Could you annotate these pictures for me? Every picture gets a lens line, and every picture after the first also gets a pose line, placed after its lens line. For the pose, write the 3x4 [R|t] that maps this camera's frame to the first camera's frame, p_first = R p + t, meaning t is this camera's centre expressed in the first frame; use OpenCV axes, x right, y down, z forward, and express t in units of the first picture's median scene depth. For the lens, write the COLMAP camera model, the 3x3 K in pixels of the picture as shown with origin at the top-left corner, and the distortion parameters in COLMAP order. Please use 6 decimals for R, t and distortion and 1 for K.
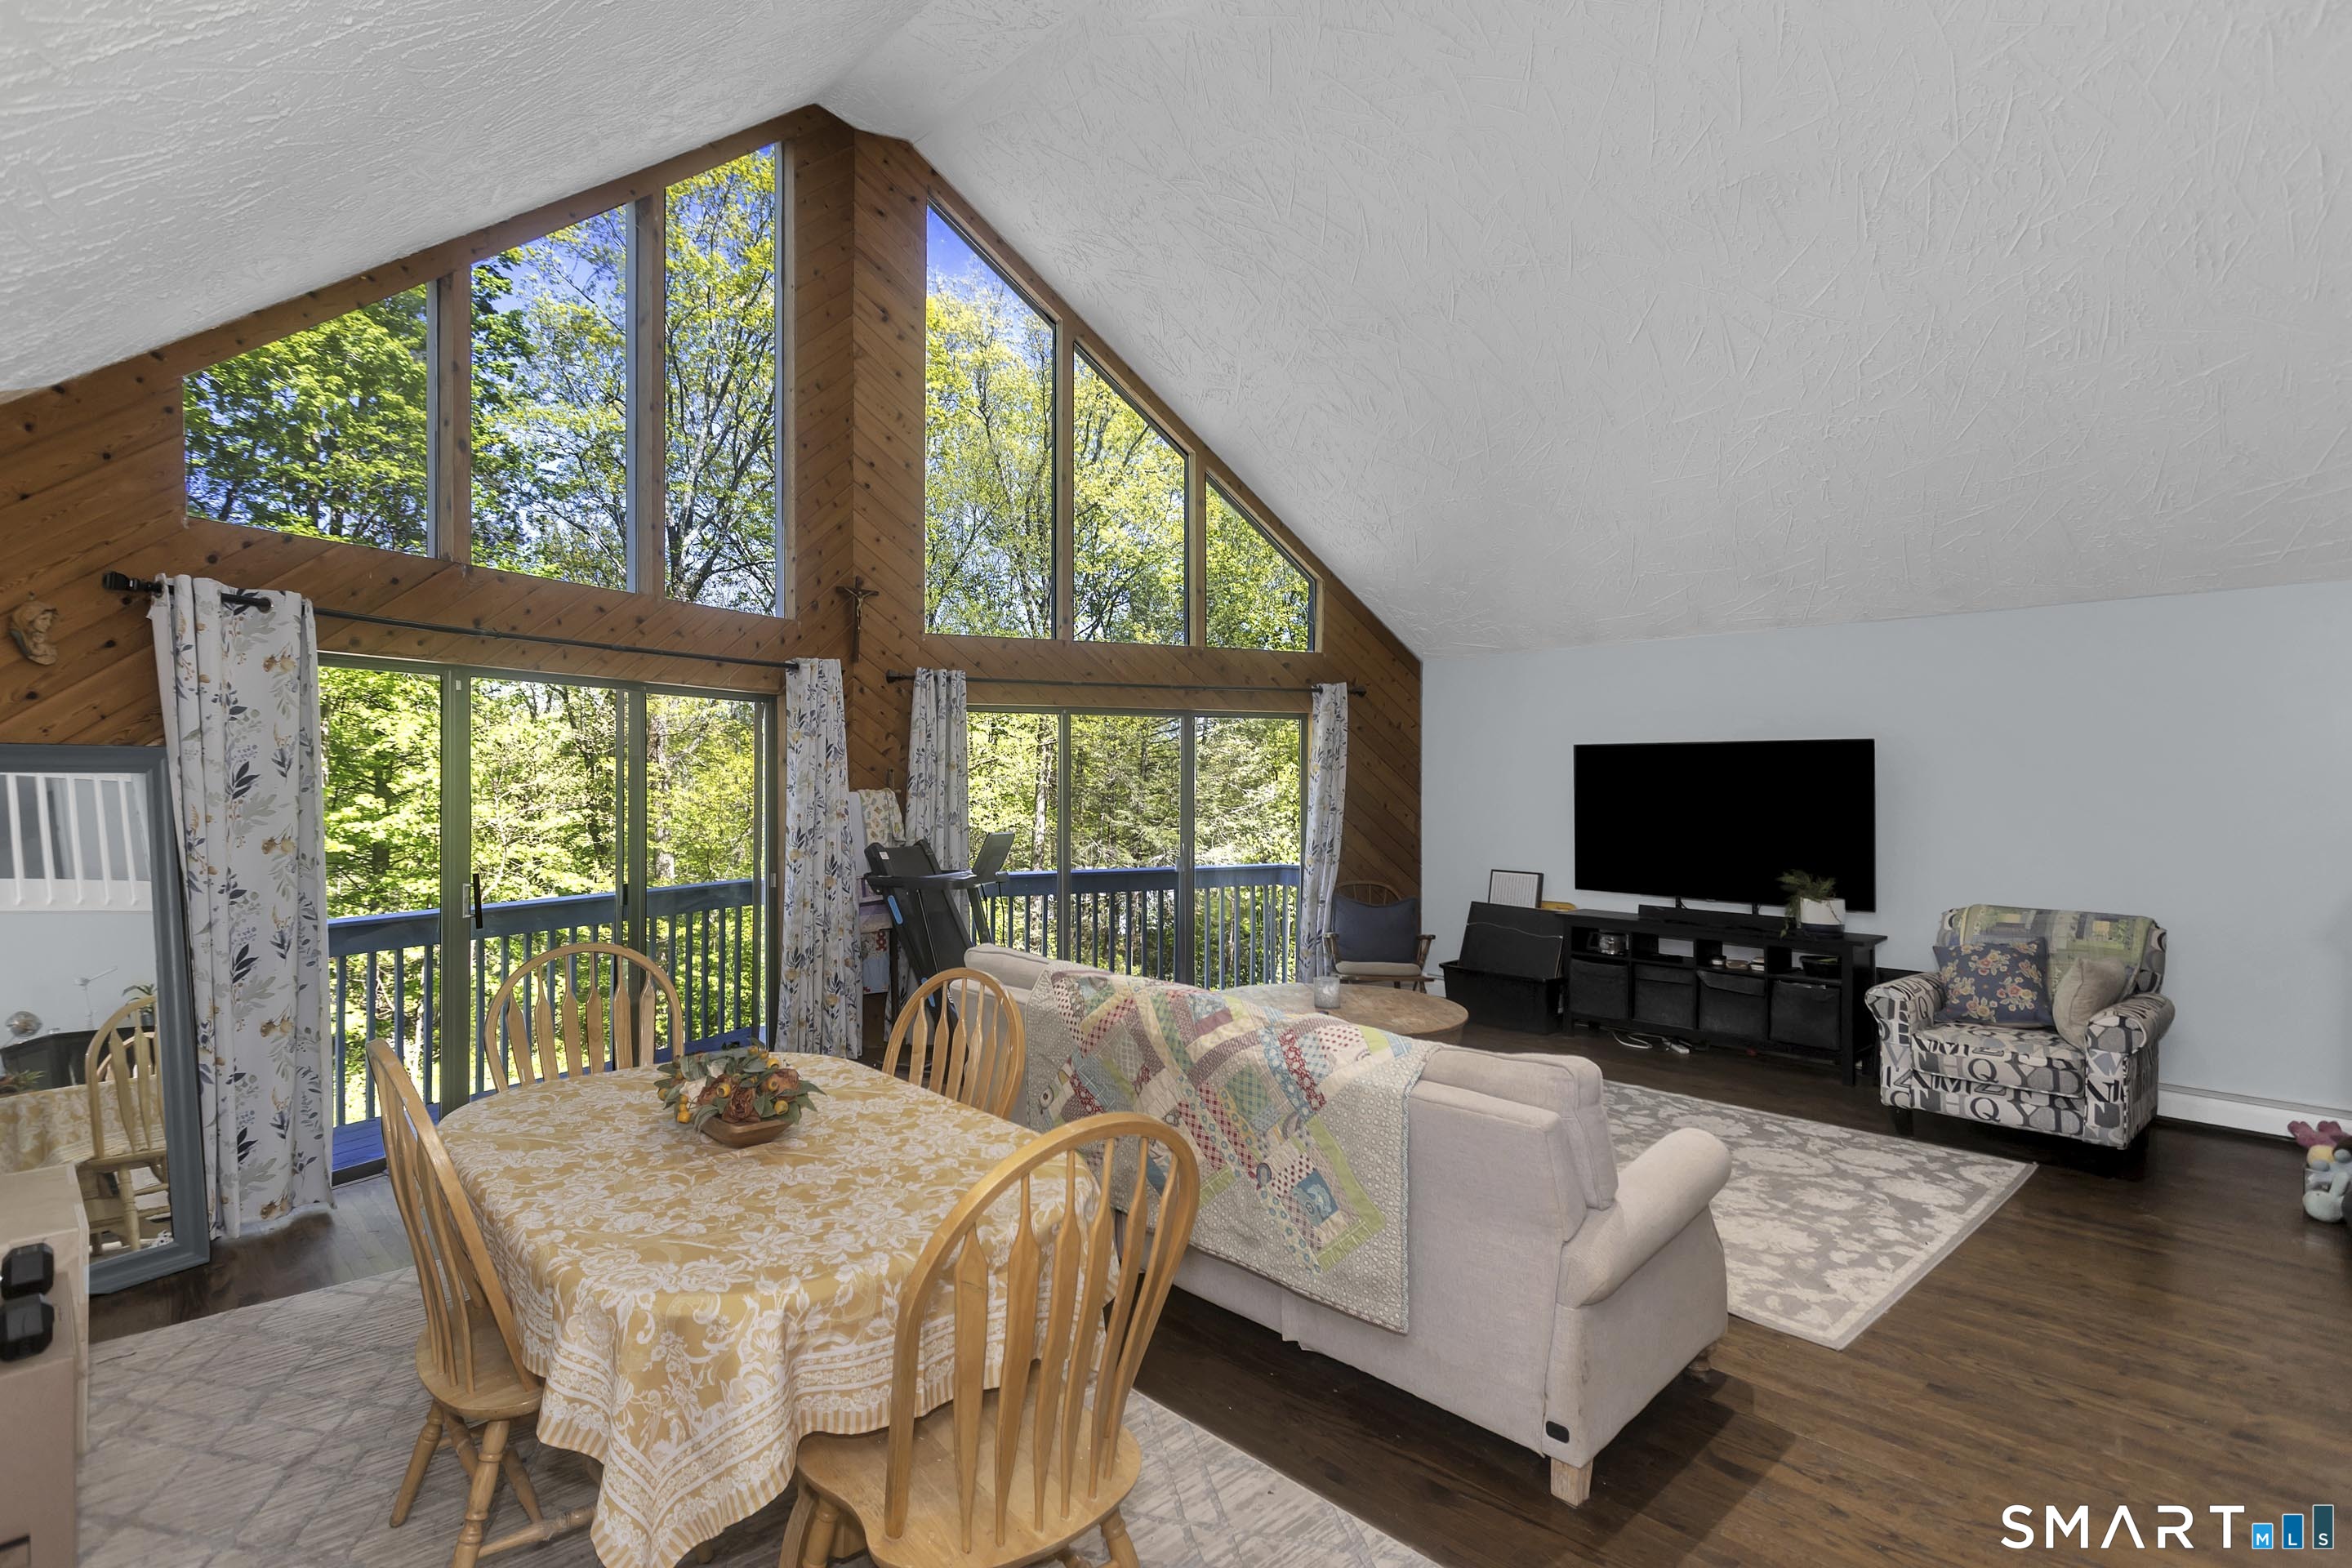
lens RADIAL K [[1128.9, 0, 1173.6], [0, 1128.9, 787.2], [0, 0, 1]] dist [0.000306, 0.000008]
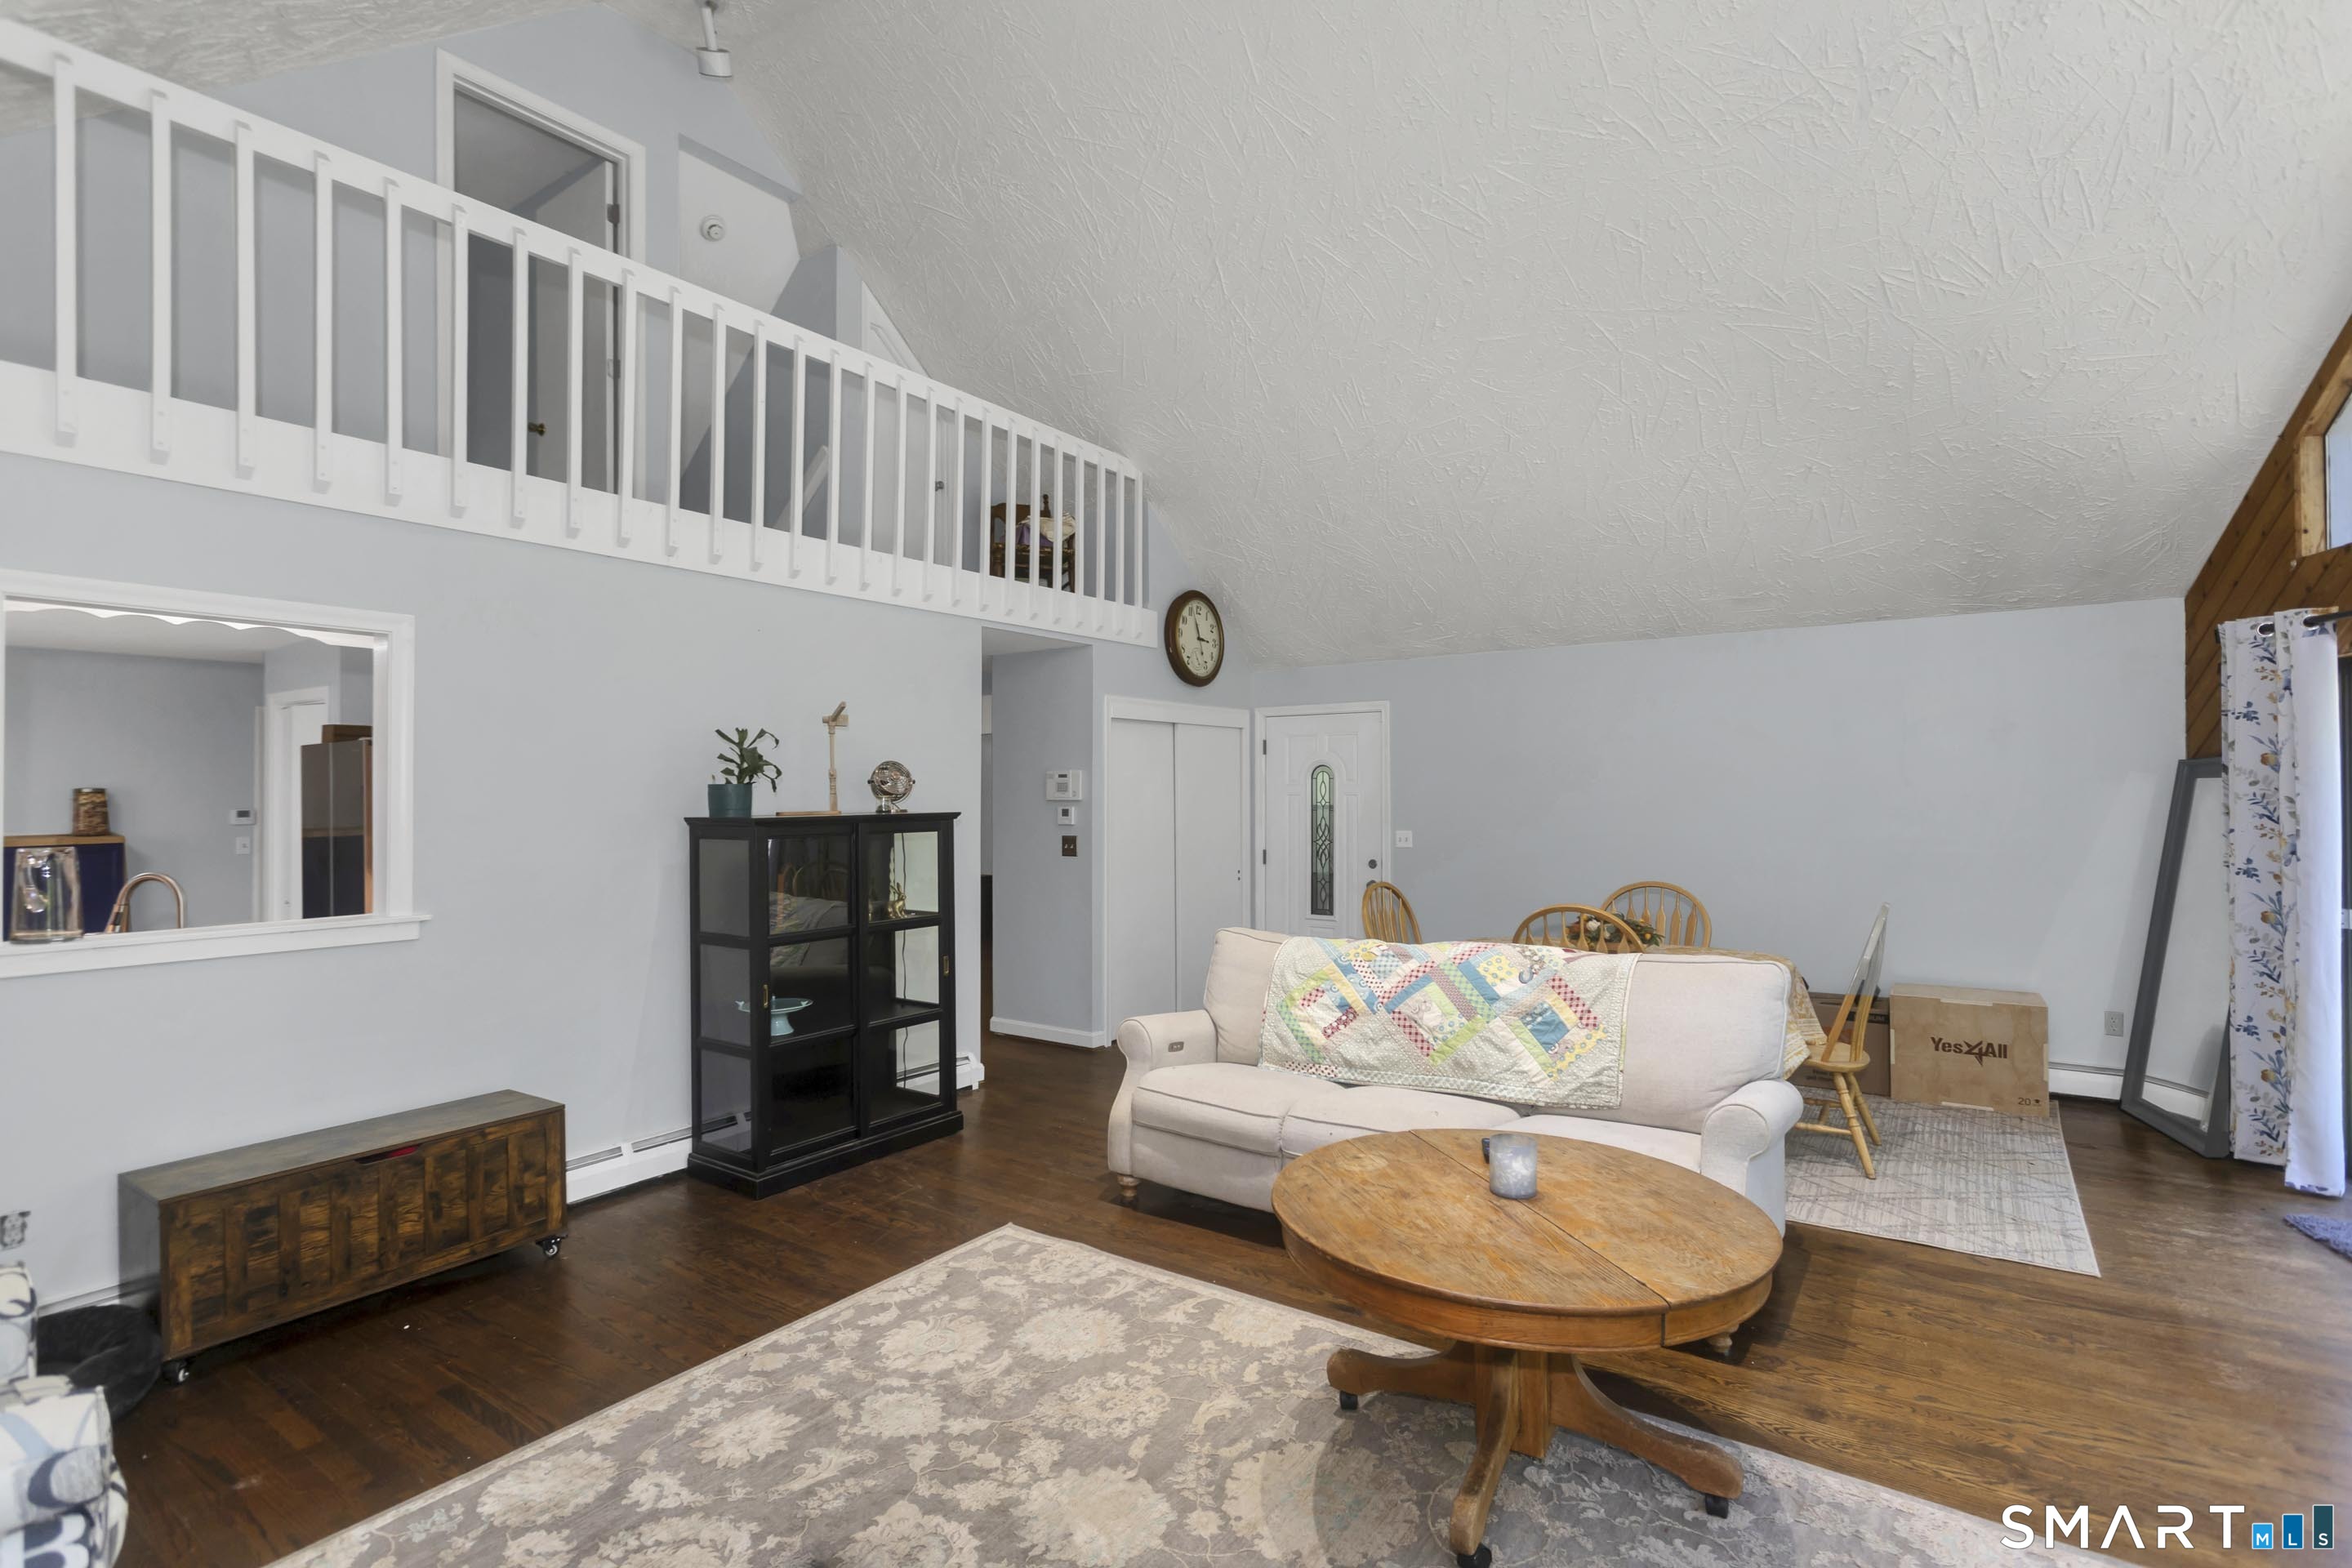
lens RADIAL K [[1128.9, 0, 1176.9], [0, 1128.9, 782.8], [0, 0, 1]] dist [0.000306, 0.000008]
pose [[-0.987456, 0.009414, -0.157616, 0.485323], [0.008502, 0.999943, 0.006460, -0.017680], [0.157668, 0.005039, -0.987479, 1.887849]]
